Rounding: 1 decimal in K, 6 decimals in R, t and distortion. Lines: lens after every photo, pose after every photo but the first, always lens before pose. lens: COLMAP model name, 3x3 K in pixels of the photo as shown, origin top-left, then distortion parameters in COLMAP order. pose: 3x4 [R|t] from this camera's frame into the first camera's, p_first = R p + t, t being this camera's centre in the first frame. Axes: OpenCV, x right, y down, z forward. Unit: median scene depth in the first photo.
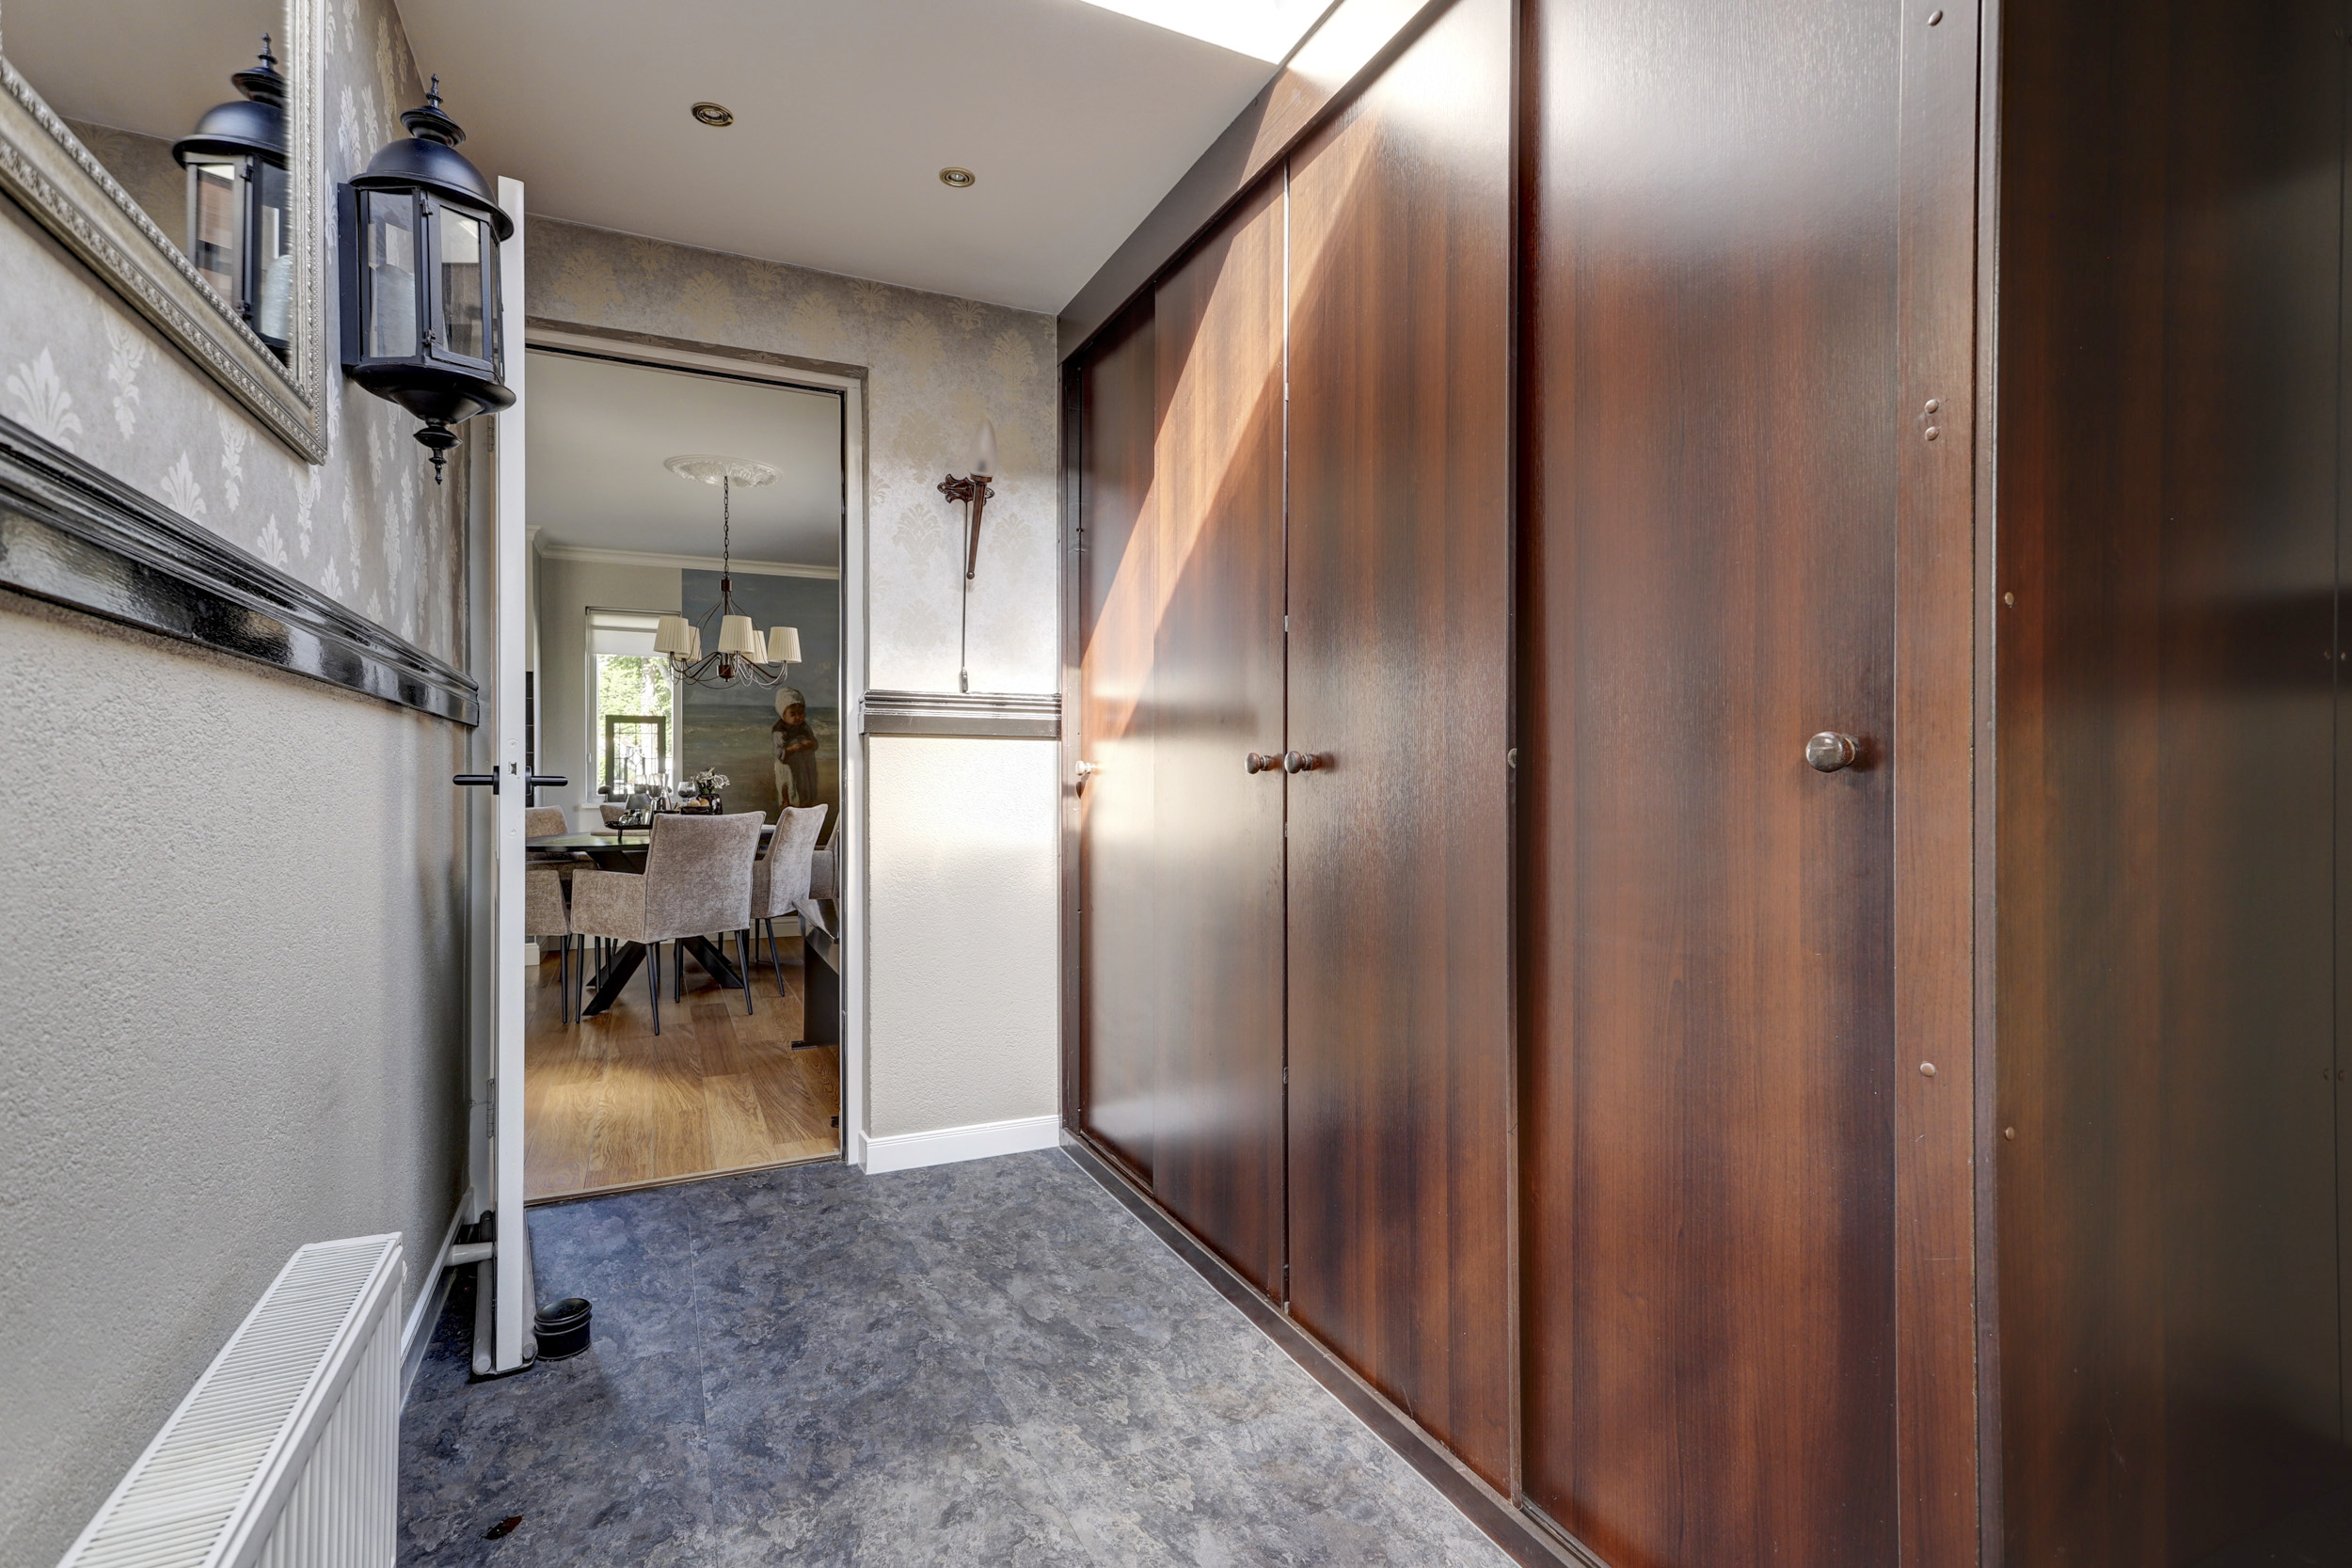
lens RADIAL K [[1127.4, 0, 1178.8], [0, 1127.4, 776.5], [0, 0, 1]] dist [0.005418, 0.009371]
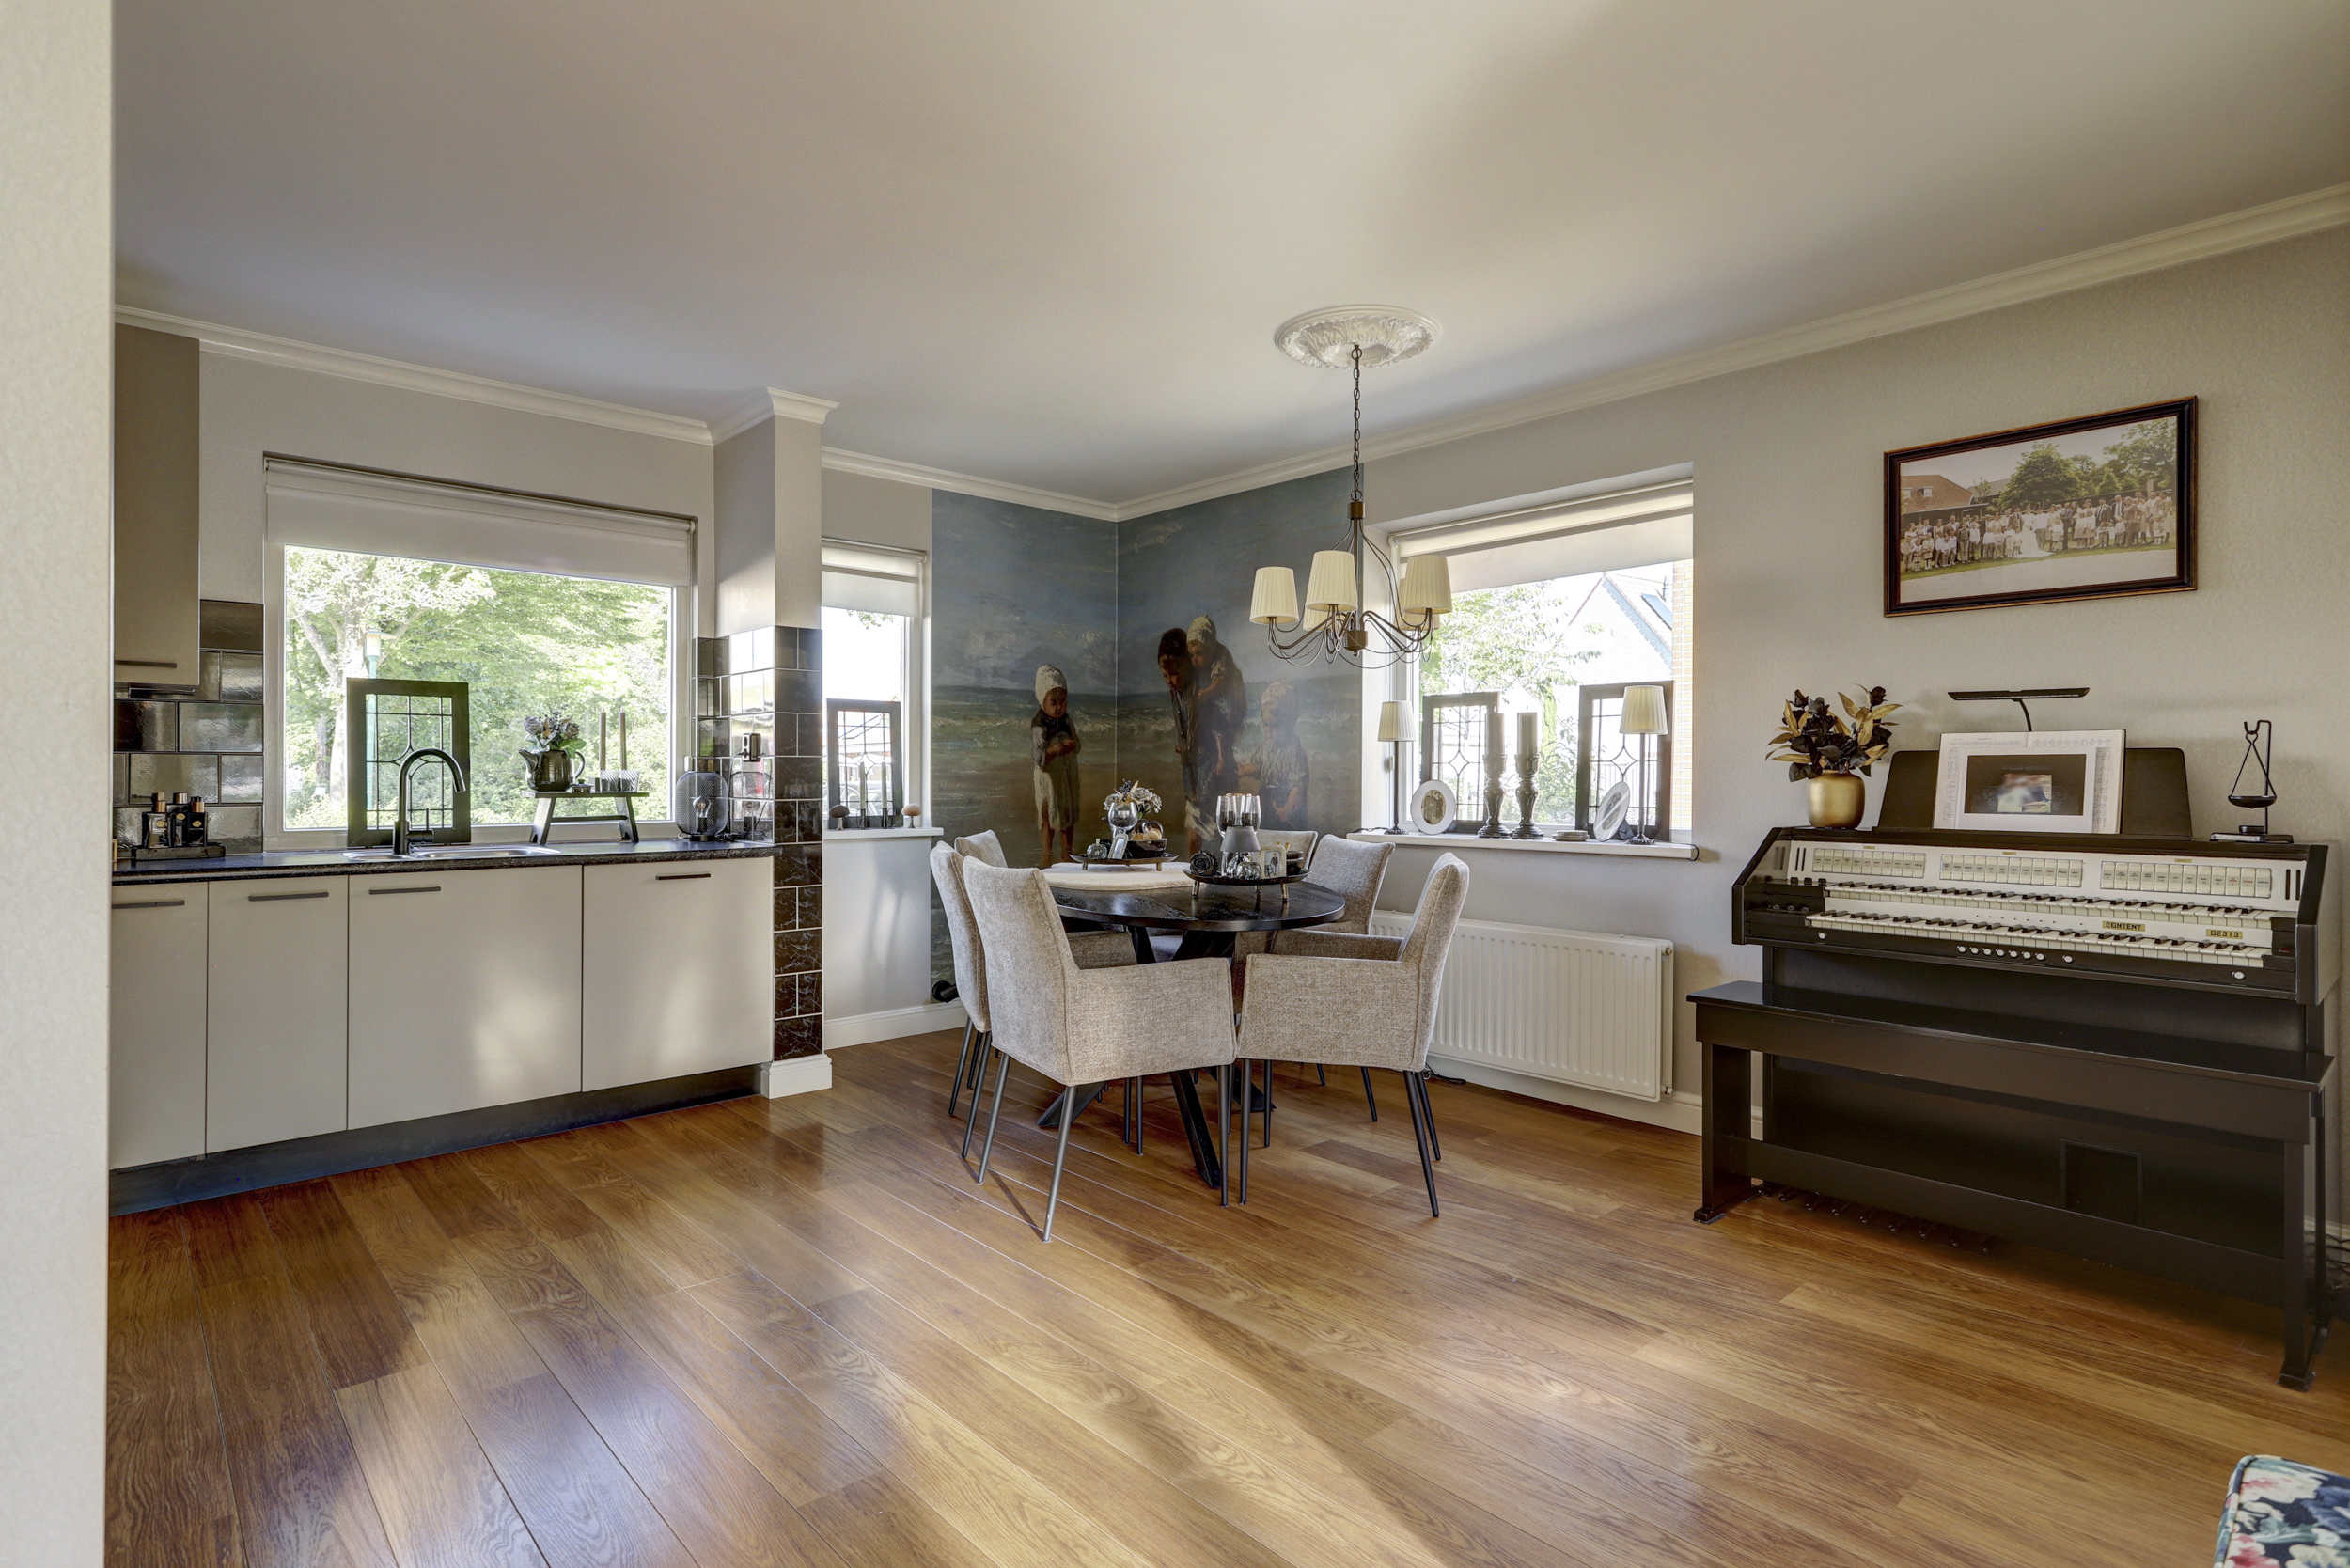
lens RADIAL K [[1173.7, 0, 1175.0], [0, 1173.7, 784.0], [0, 0, 1]] dist [0.003850, 0.000635]
pose [[0.957152, -0.000567, 0.289586, -0.517579], [-0.001884, 0.999965, 0.008183, -0.010115], [-0.289581, -0.008378, 0.957117, 0.274499]]
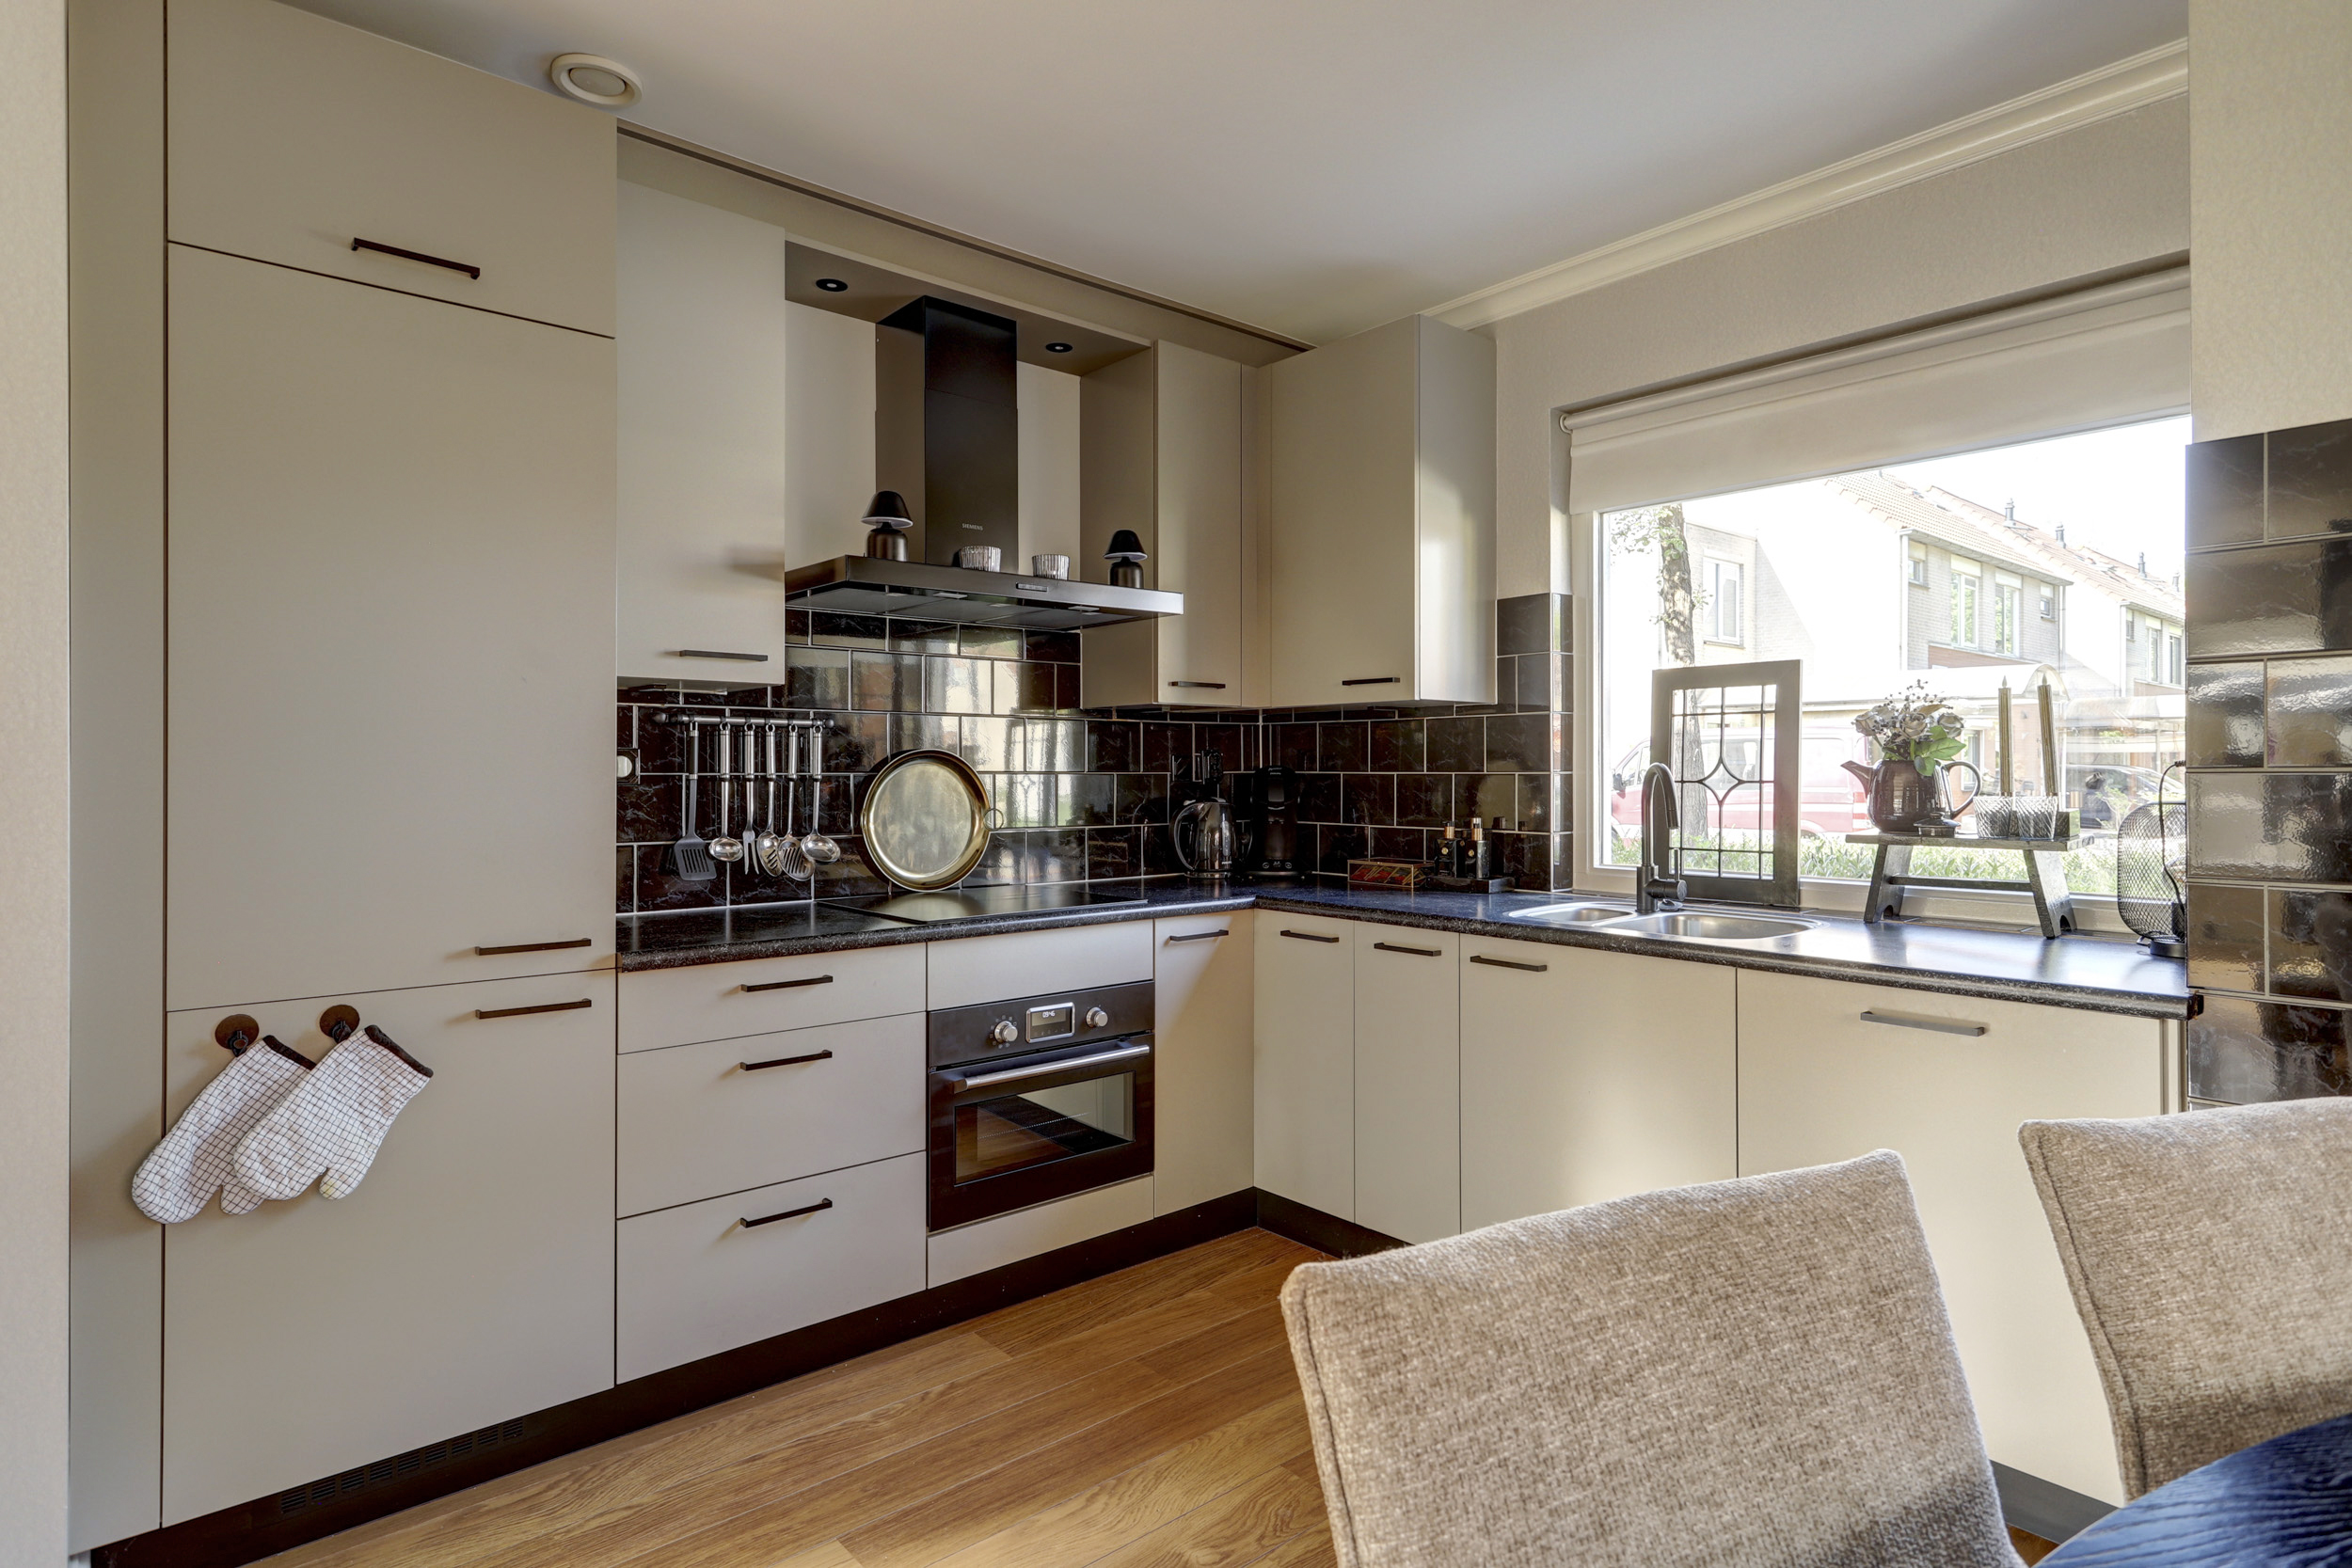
lens RADIAL K [[1242.4, 0, 1178.7], [0, 1242.4, 771.0], [0, 0, 1]] dist [0.004662, 0.000991]
pose [[0.265281, -0.001552, -0.964170, -0.351361], [0.002820, 0.999996, -0.000834, -0.019128], [0.964167, -0.002497, 0.265284, 0.631326]]
